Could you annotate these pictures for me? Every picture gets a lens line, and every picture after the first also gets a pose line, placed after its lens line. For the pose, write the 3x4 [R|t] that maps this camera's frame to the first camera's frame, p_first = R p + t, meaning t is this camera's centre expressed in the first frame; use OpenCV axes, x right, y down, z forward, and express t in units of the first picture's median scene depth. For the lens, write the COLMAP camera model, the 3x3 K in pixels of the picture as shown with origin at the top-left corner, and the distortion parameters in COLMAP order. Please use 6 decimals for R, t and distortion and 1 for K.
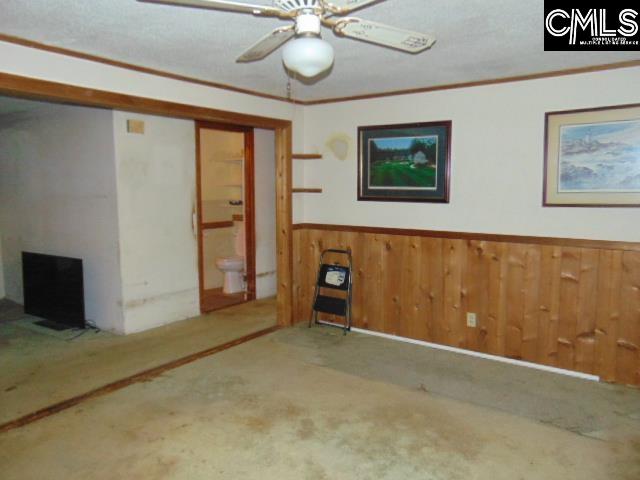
lens RADIAL K [[479.6, 0, 321.0], [0, 479.6, 238.6], [0, 0, 1]] dist [-0.032386, 0.072826]
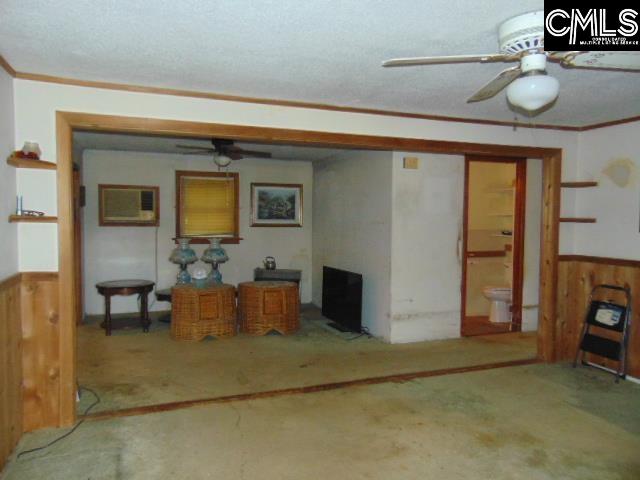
lens RADIAL K [[479.6, 0, 321.0], [0, 479.6, 238.6], [0, 0, 1]] dist [-0.032386, 0.072826]
pose [[0.827761, 0.033653, -0.560070, 0.083889], [-0.071033, 0.996453, -0.045109, 0.014410], [0.556566, 0.077123, 0.827216, -0.059496]]
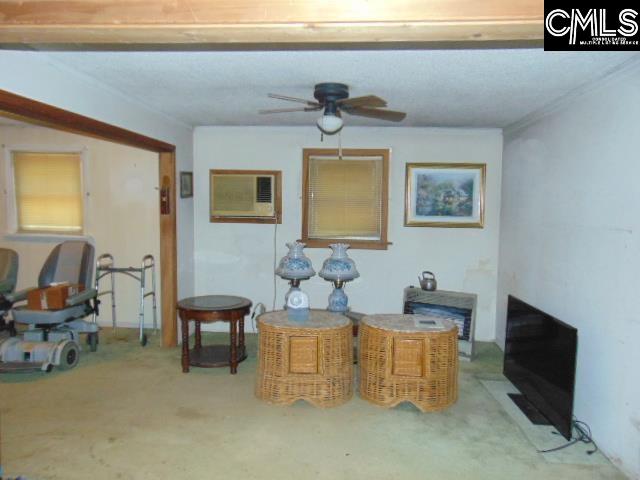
lens RADIAL K [[479.6, 0, 321.0], [0, 479.6, 238.6], [0, 0, 1]] dist [-0.032386, 0.072826]
pose [[0.516367, 0.069722, -0.853524, -0.144911], [-0.108417, 0.993983, 0.015605, -0.046149], [0.849477, 0.084479, 0.520819, 0.372233]]
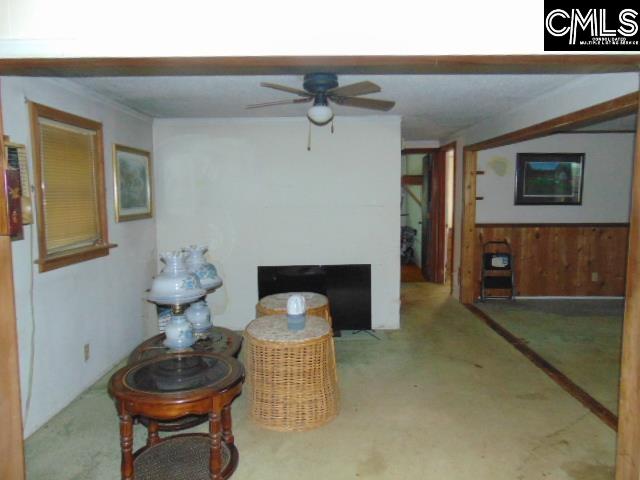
lens RADIAL K [[479.6, 0, 321.0], [0, 479.6, 238.6], [0, 0, 1]] dist [-0.032386, 0.072826]
pose [[0.822607, -0.059886, 0.565449, -1.173926], [0.067406, 0.997697, 0.007603, -0.029556], [-0.564602, 0.031861, 0.824748, 0.163428]]
